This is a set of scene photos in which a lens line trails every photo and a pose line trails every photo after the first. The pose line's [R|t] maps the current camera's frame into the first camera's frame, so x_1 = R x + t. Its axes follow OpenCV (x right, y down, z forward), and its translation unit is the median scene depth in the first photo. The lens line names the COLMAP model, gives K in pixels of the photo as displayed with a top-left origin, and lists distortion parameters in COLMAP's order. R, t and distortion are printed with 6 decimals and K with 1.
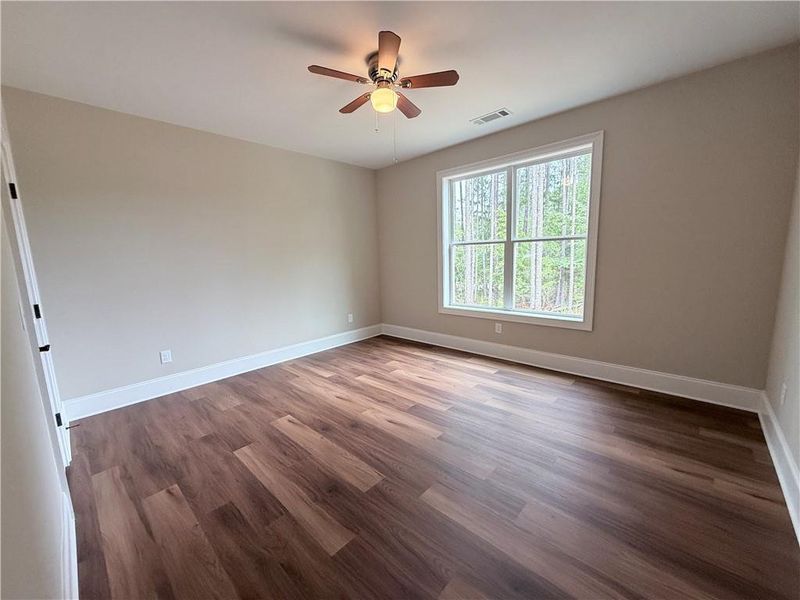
lens RADIAL K [[319.4, 0, 397.8], [0, 319.4, 301.1], [0, 0, 1]] dist [-0.001793, 0.000241]
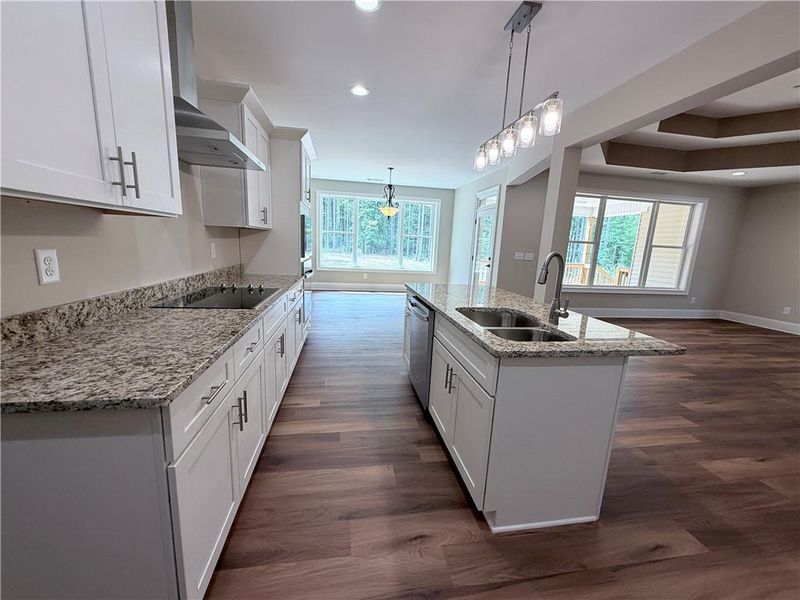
lens RADIAL K [[319.4, 0, 397.8], [0, 319.4, 301.1], [0, 0, 1]] dist [-0.001793, 0.000241]
pose [[0.600720, -0.079776, 0.795469, -1.506416], [0.047876, 0.996813, 0.063814, -0.048539], [-0.798024, -0.000251, 0.602625, 0.820818]]
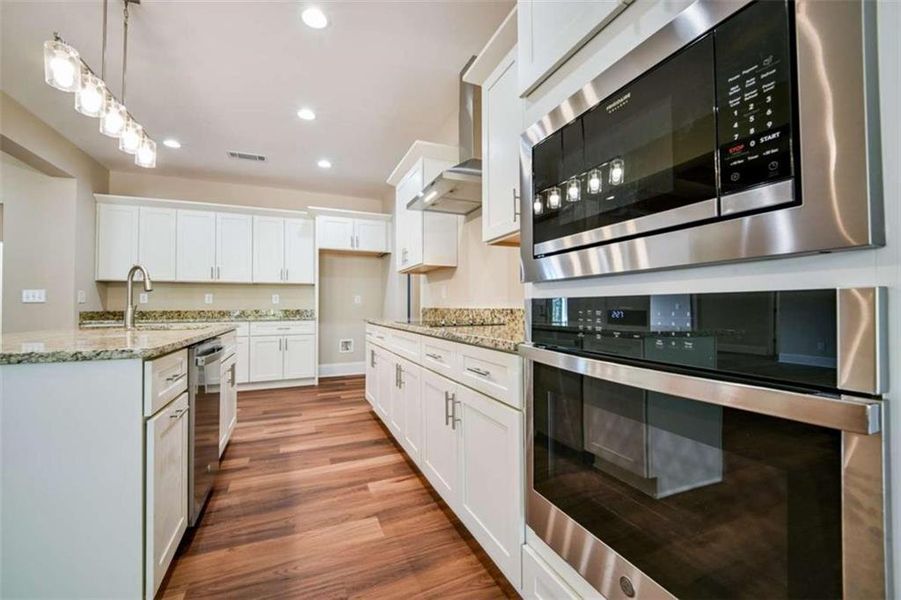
lens RADIAL K [[370.0, 0, 452.0], [0, 370.0, 299.5], [0, 0, 1]] dist [0.007488, -0.010202]
pose [[-0.395727, 0.020307, -0.918144, -0.701379], [-0.114248, 0.990901, 0.071157, -0.121550], [0.911234, 0.133055, -0.389806, 1.585073]]
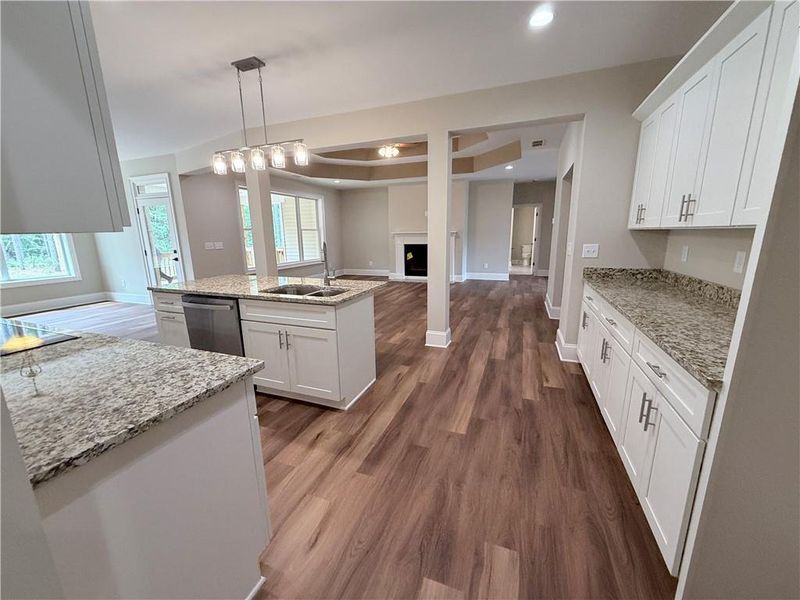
lens RADIAL K [[319.4, 0, 397.8], [0, 319.4, 301.1], [0, 0, 1]] dist [-0.001793, 0.000241]
pose [[-0.378548, -0.151838, 0.913042, -1.735839], [0.163796, 0.959894, 0.227540, -0.081908], [-0.910973, 0.235688, -0.338496, 1.017547]]
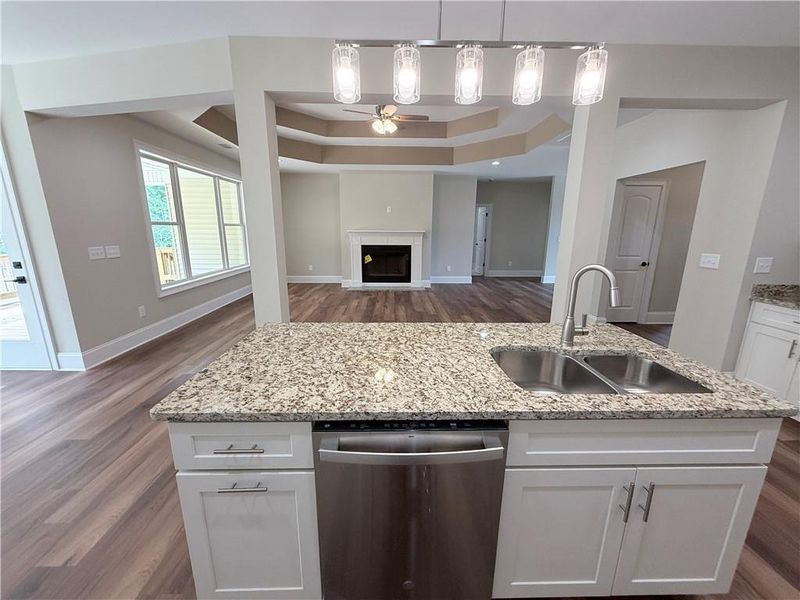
lens RADIAL K [[319.4, 0, 397.8], [0, 319.4, 301.1], [0, 0, 1]] dist [-0.001793, 0.000241]
pose [[-0.701668, -0.127867, 0.700937, -1.144997], [0.124062, 0.946811, 0.296912, -0.164222], [-0.701620, 0.295293, -0.648484, 1.280985]]
